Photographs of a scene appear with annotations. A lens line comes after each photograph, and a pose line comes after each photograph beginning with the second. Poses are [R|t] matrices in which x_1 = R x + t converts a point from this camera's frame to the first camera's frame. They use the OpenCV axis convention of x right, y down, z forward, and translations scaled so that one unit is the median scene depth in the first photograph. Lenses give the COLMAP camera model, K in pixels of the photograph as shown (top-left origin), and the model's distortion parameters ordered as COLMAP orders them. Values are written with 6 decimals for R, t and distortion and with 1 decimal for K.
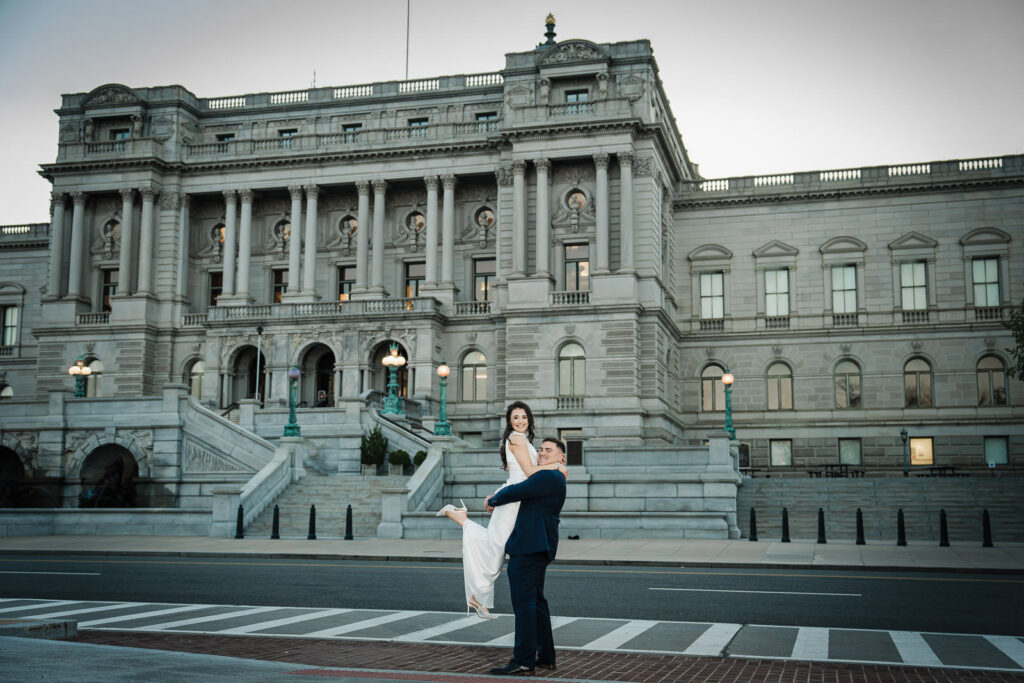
lens RADIAL K [[1112.1, 0, 516.6], [0, 1112.1, 364.9], [0, 0, 1]] dist [0.058857, 0.030356]
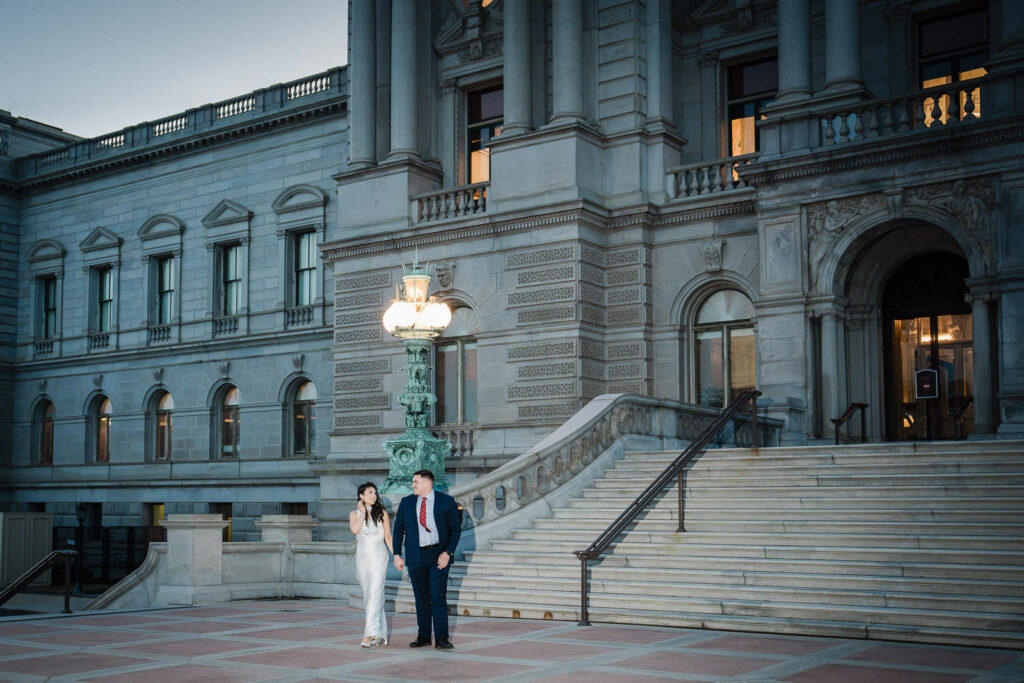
lens RADIAL K [[1068.2, 0, 512.0], [0, 1068.2, 341.5], [0, 0, 1]] dist [0.001419, -0.001073]
pose [[0.952539, -0.055944, -0.299233, -0.247583], [0.054249, 0.998430, -0.013974, 0.014468], [0.299545, -0.002922, 0.954078, 0.650843]]
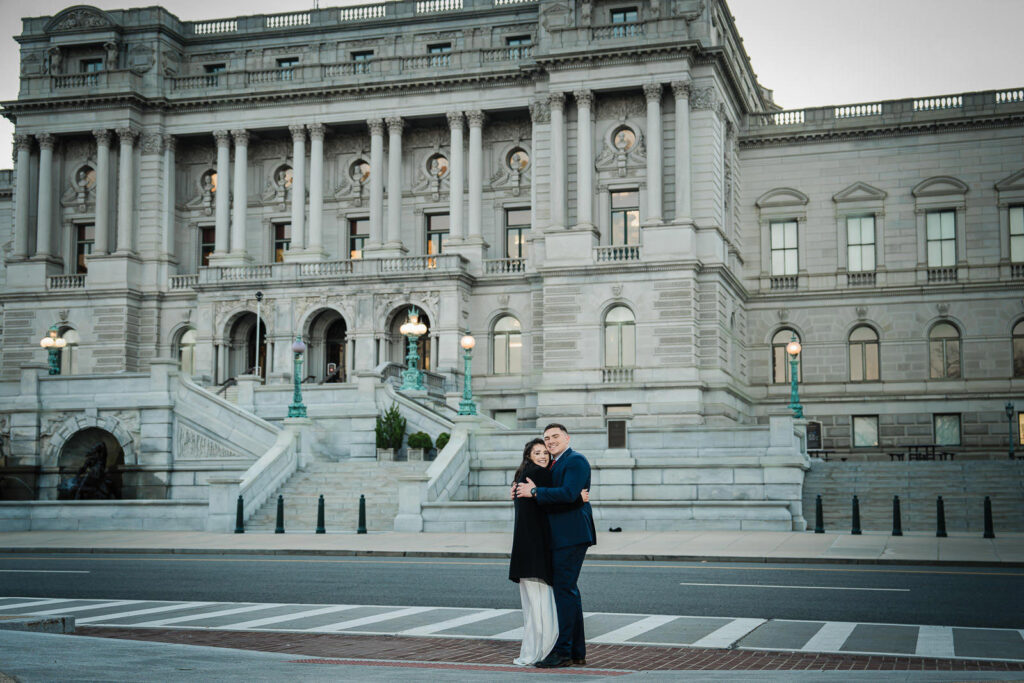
lens RADIAL K [[1311.6, 0, 532.5], [0, 1311.6, 369.4], [0, 0, 1]] dist [0.115732, 0.030785]
pose [[0.999705, -0.007884, -0.022962, 0.004821], [0.008602, 0.999472, 0.031337, -0.002721], [0.022703, -0.031525, 0.999245, -0.019341]]
